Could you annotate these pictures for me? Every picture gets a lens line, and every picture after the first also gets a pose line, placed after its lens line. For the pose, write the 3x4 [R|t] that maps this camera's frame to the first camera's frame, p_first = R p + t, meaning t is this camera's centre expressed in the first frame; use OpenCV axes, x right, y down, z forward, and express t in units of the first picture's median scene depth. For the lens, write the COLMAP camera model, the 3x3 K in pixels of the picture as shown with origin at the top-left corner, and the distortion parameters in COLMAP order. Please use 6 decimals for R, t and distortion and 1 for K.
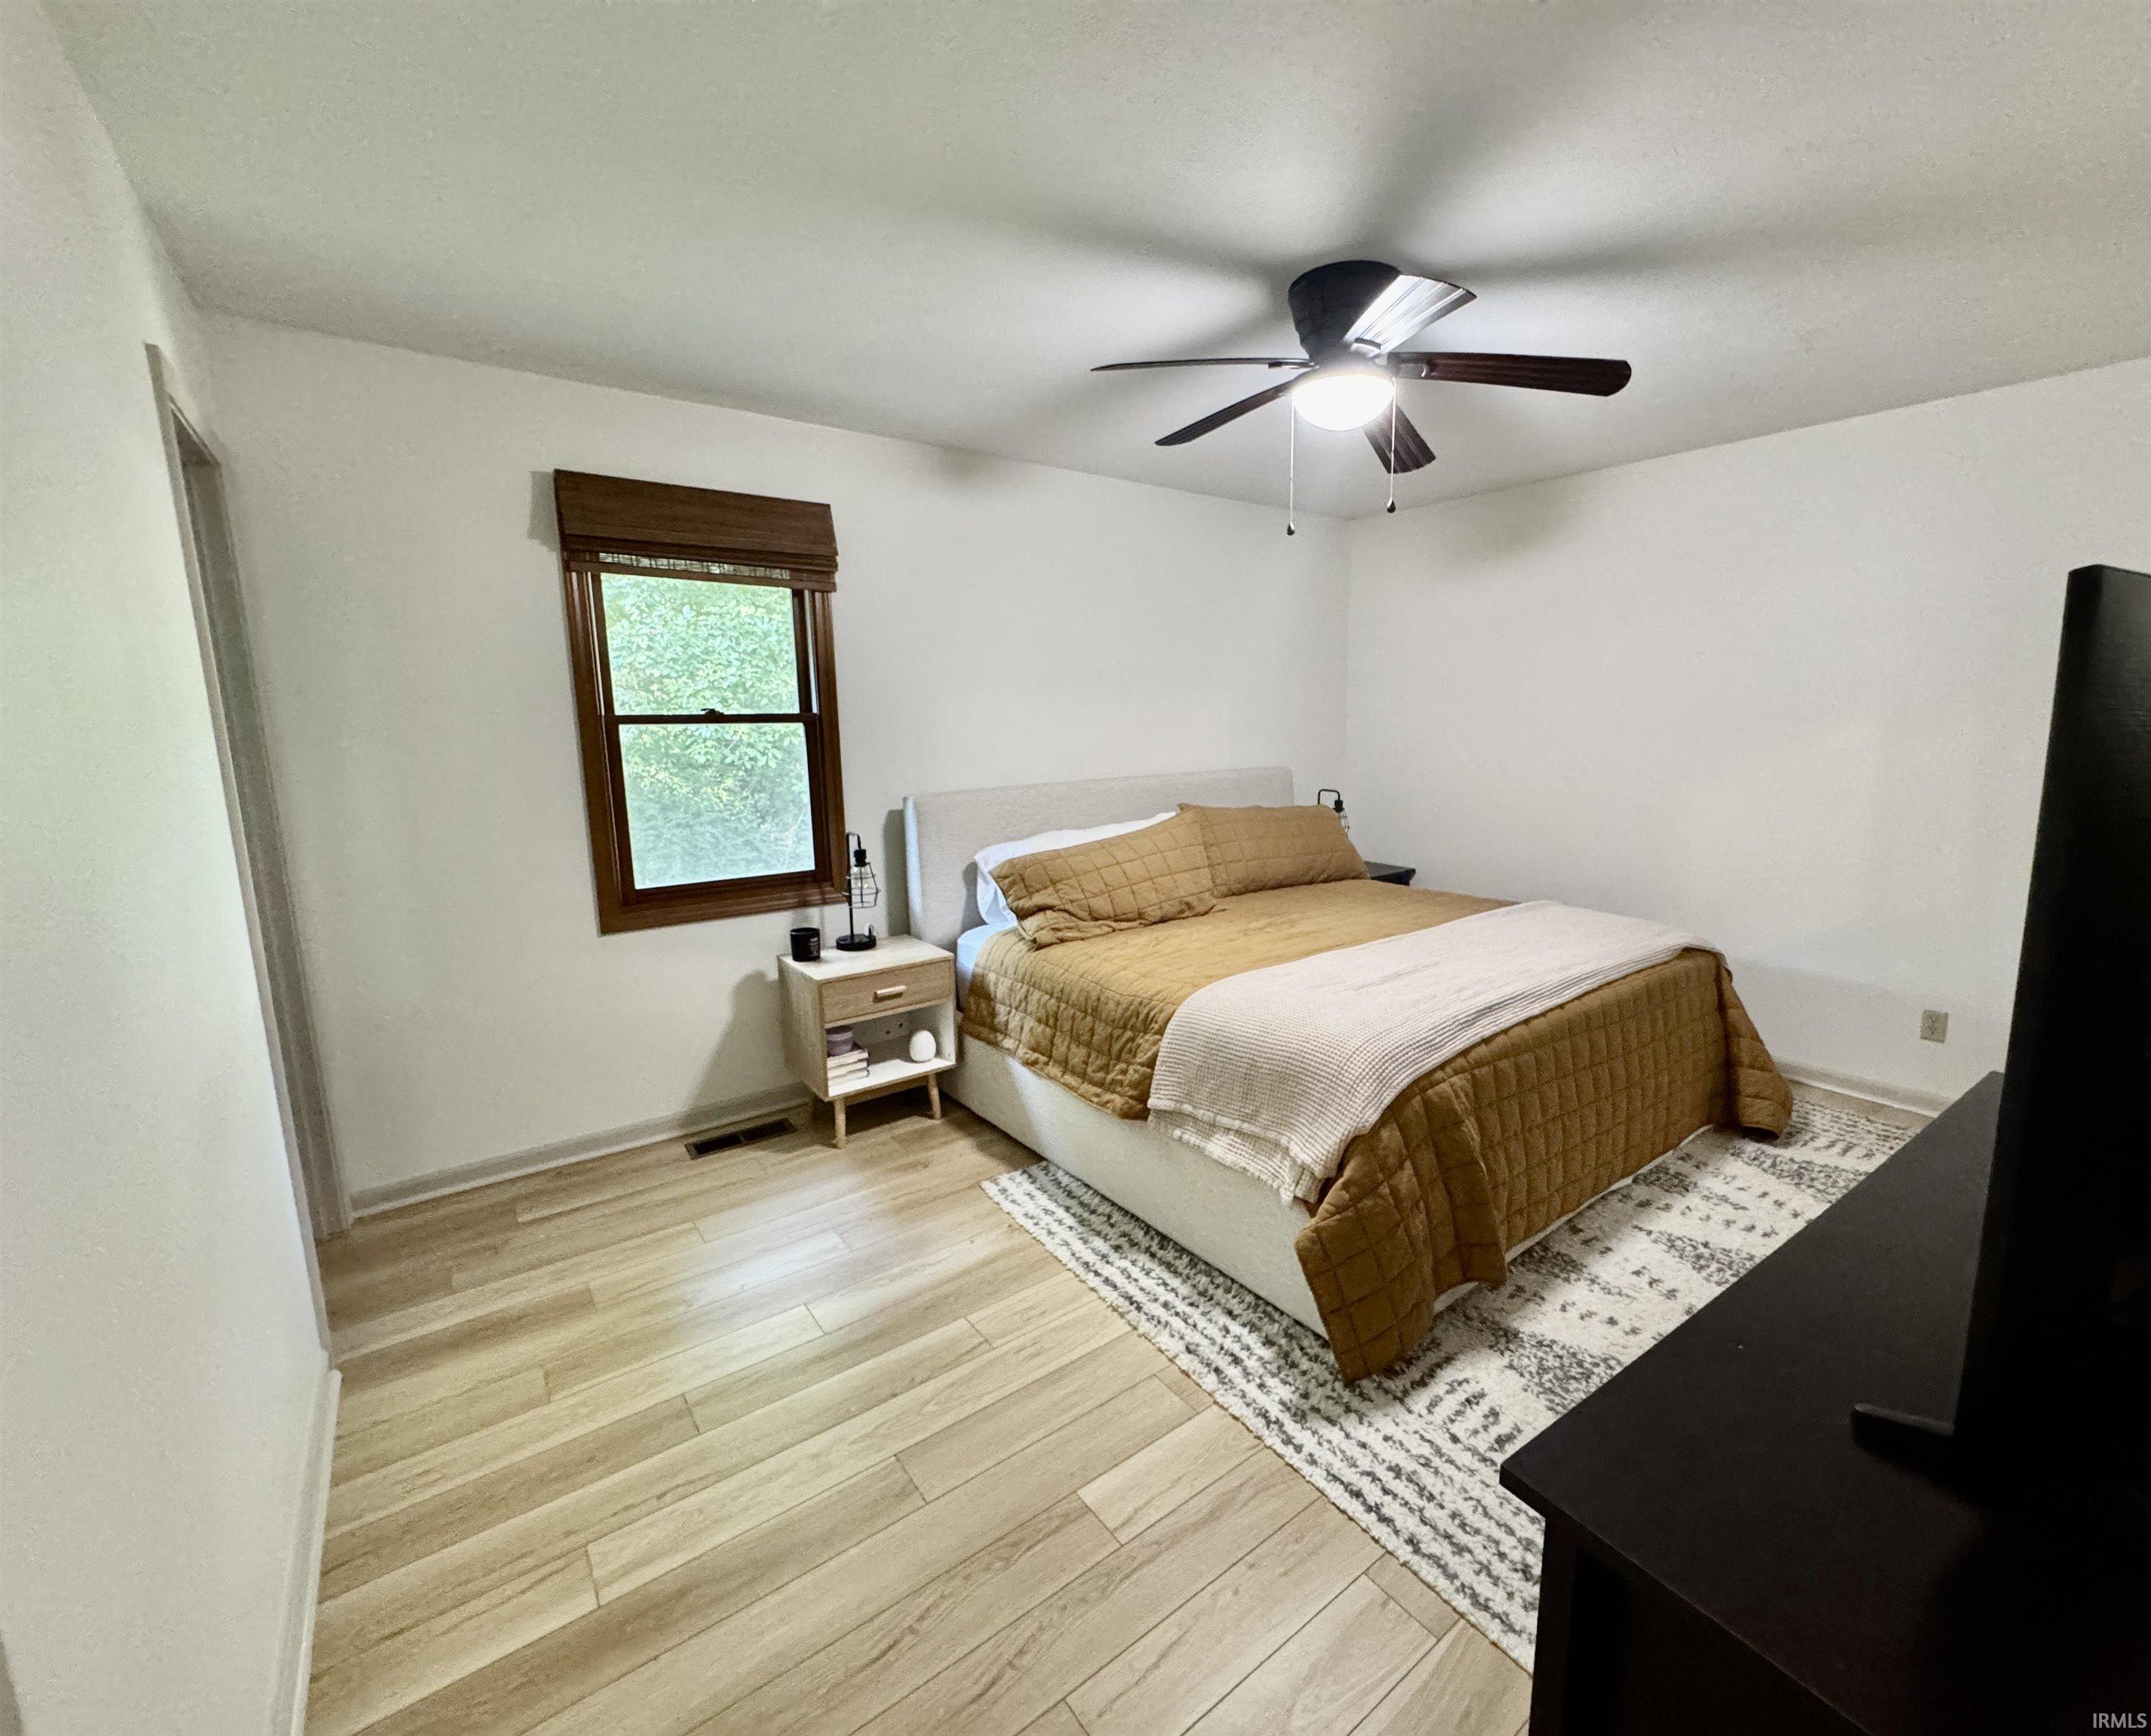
lens RADIAL K [[975.6, 0, 1080.9], [0, 975.6, 876.3], [0, 0, 1]] dist [-0.003608, -0.000219]
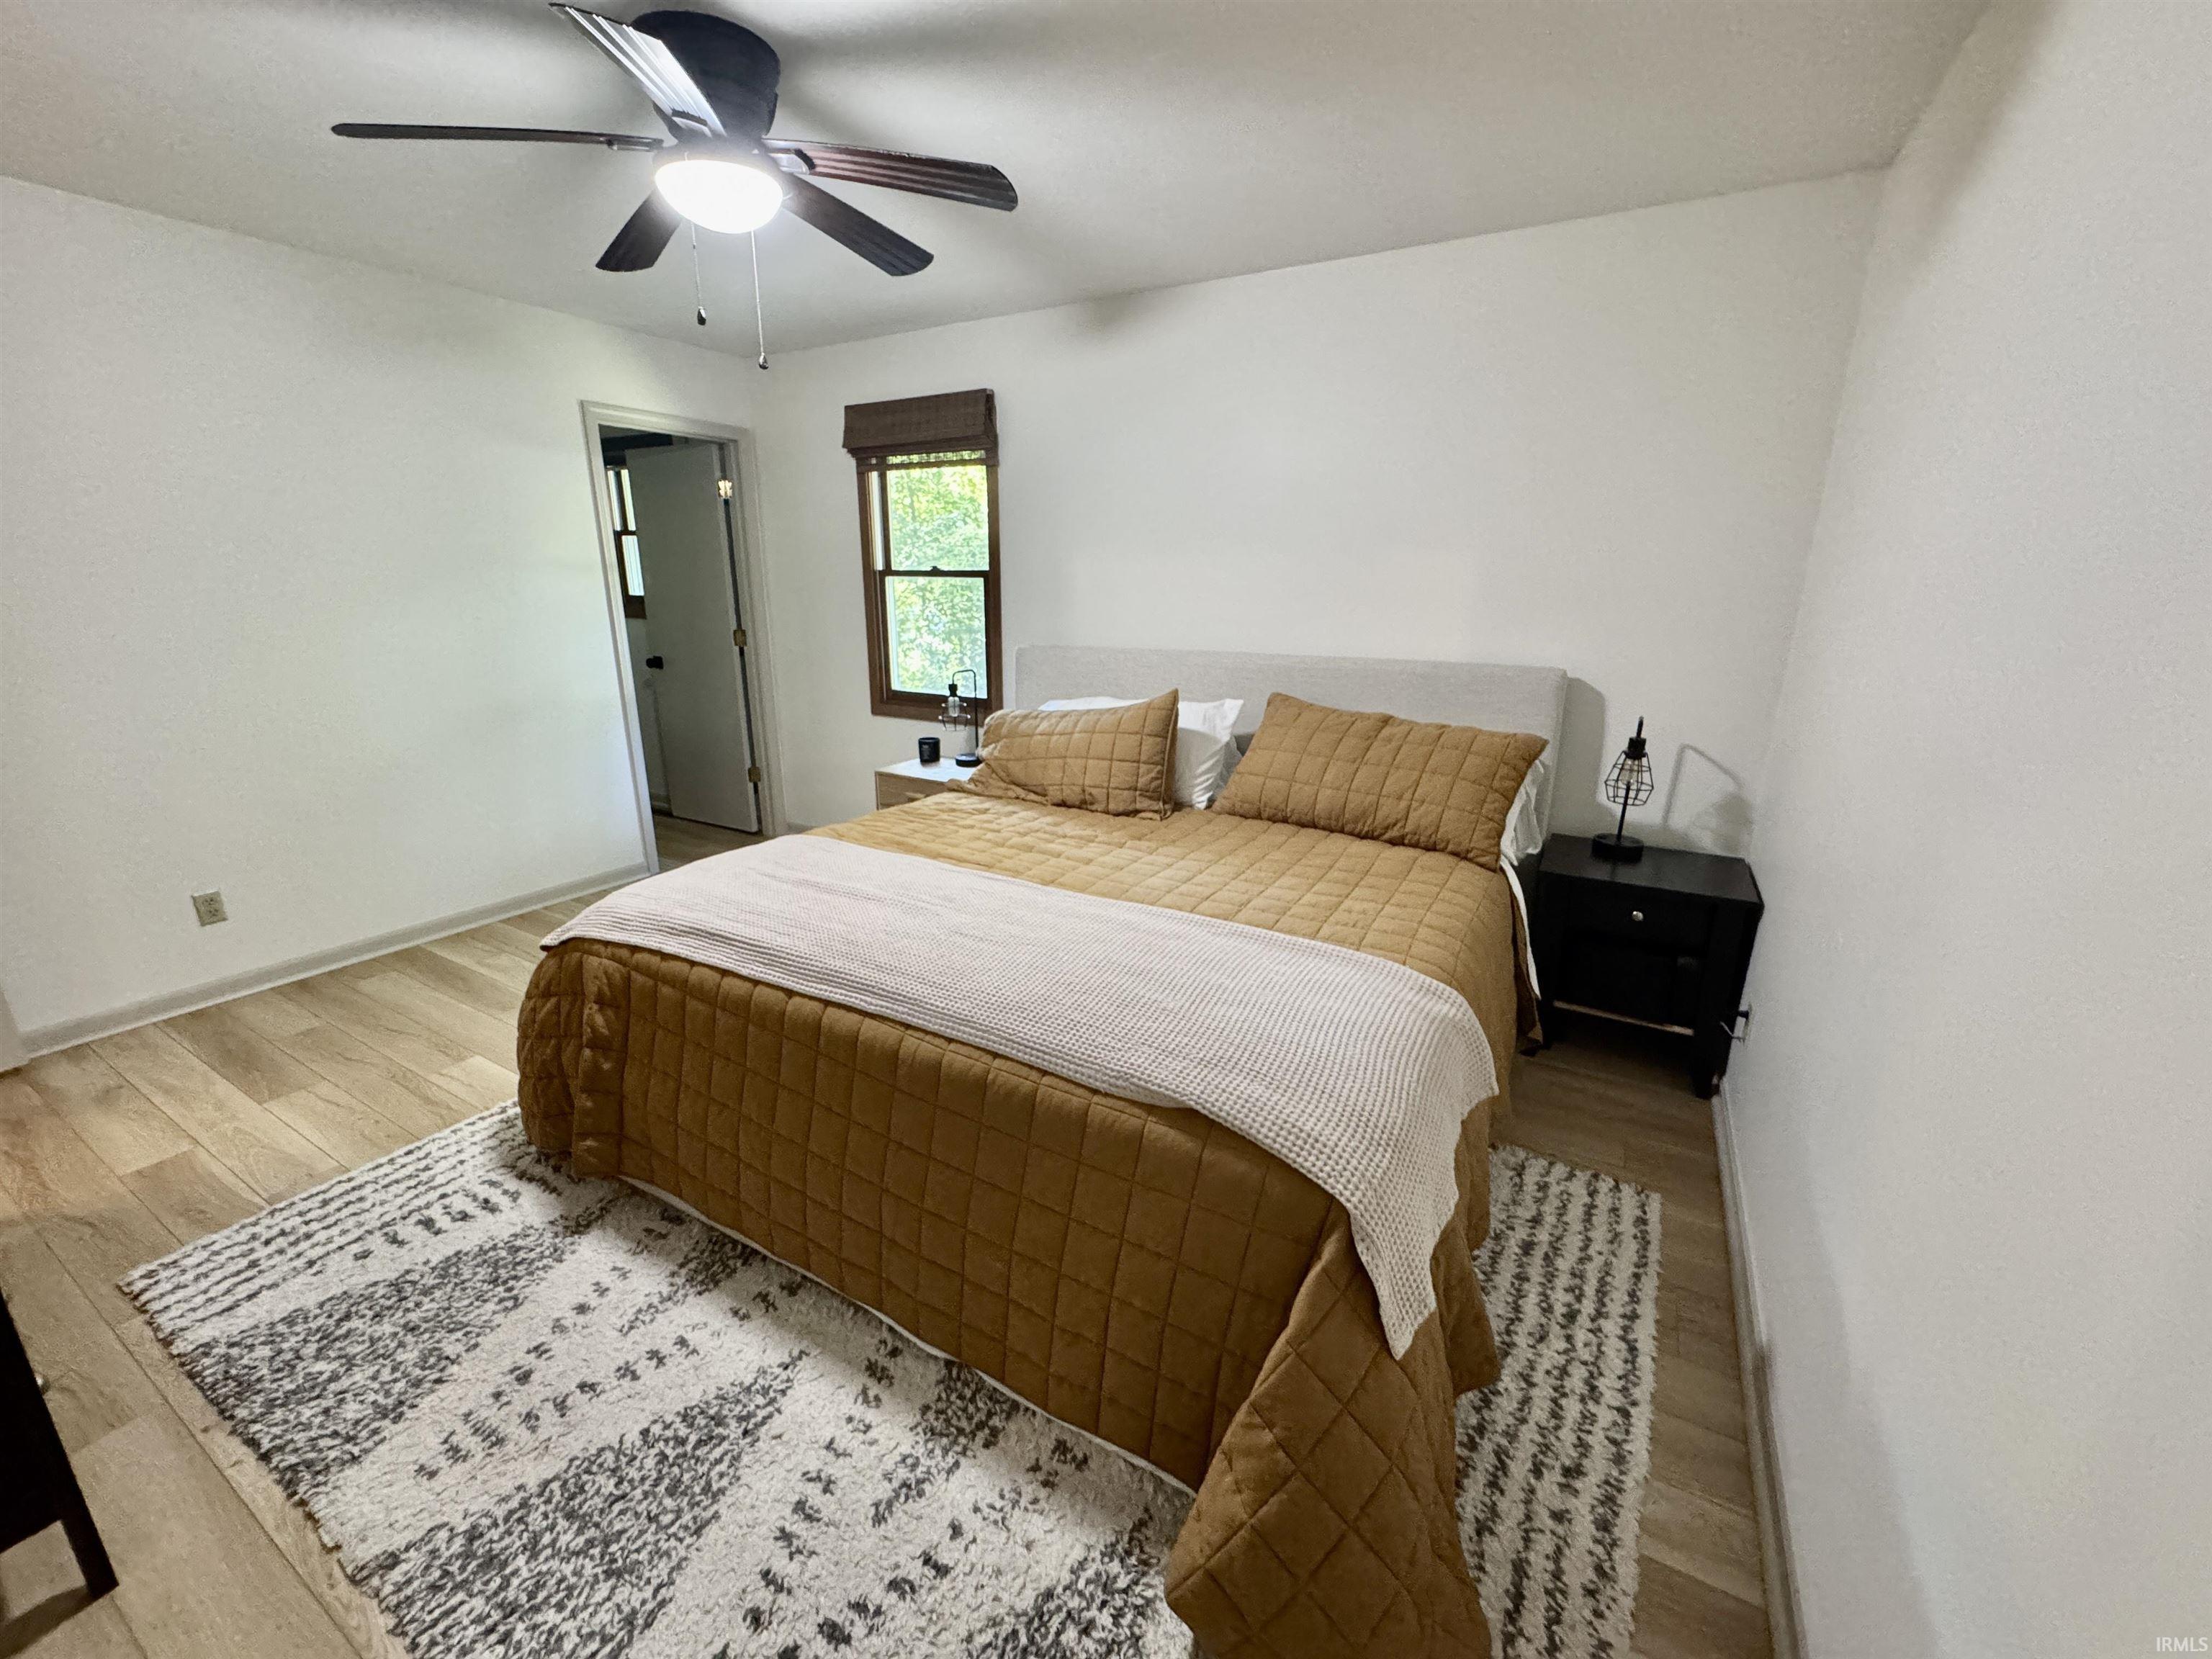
lens RADIAL K [[878.1, 0, 1109.3], [0, 878.1, 825.2], [0, 0, 1]] dist [-0.006118, 0.000331]
pose [[0.375106, 0.264955, -0.888310, 0.971982], [-0.167543, 0.961878, 0.216150, -0.141013], [0.911715, 0.067751, 0.405198, 0.821821]]
